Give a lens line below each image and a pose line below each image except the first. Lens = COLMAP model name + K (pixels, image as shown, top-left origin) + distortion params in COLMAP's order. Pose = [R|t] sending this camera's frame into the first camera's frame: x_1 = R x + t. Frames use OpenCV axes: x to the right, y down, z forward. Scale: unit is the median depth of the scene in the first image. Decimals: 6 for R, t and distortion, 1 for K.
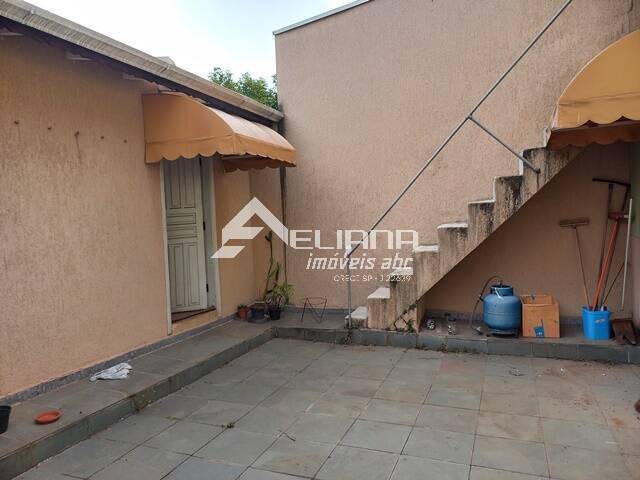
lens RADIAL K [[470.1, 0, 322.9], [0, 470.1, 240.6], [0, 0, 1]] dist [0.073004, -0.059306]
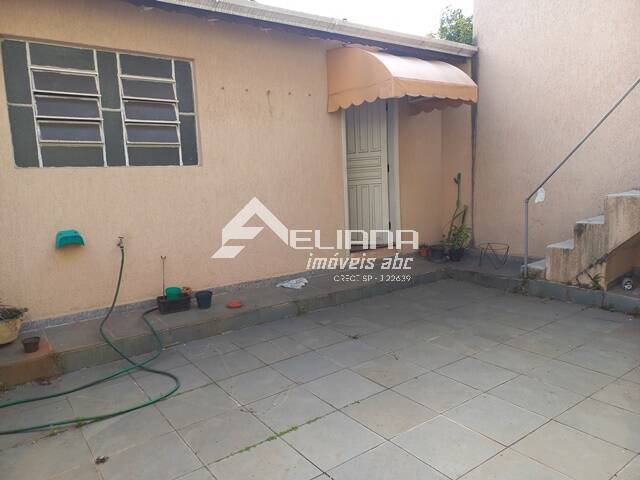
lens RADIAL K [[470.1, 0, 326.1], [0, 470.1, 241.0], [0, 0, 1]] dist [0.073004, -0.059306]
pose [[0.841407, 0.077883, -0.534760, 0.262646], [-0.018503, 0.993132, 0.115527, 0.014753], [0.540085, -0.087311, 0.837069, 0.005562]]
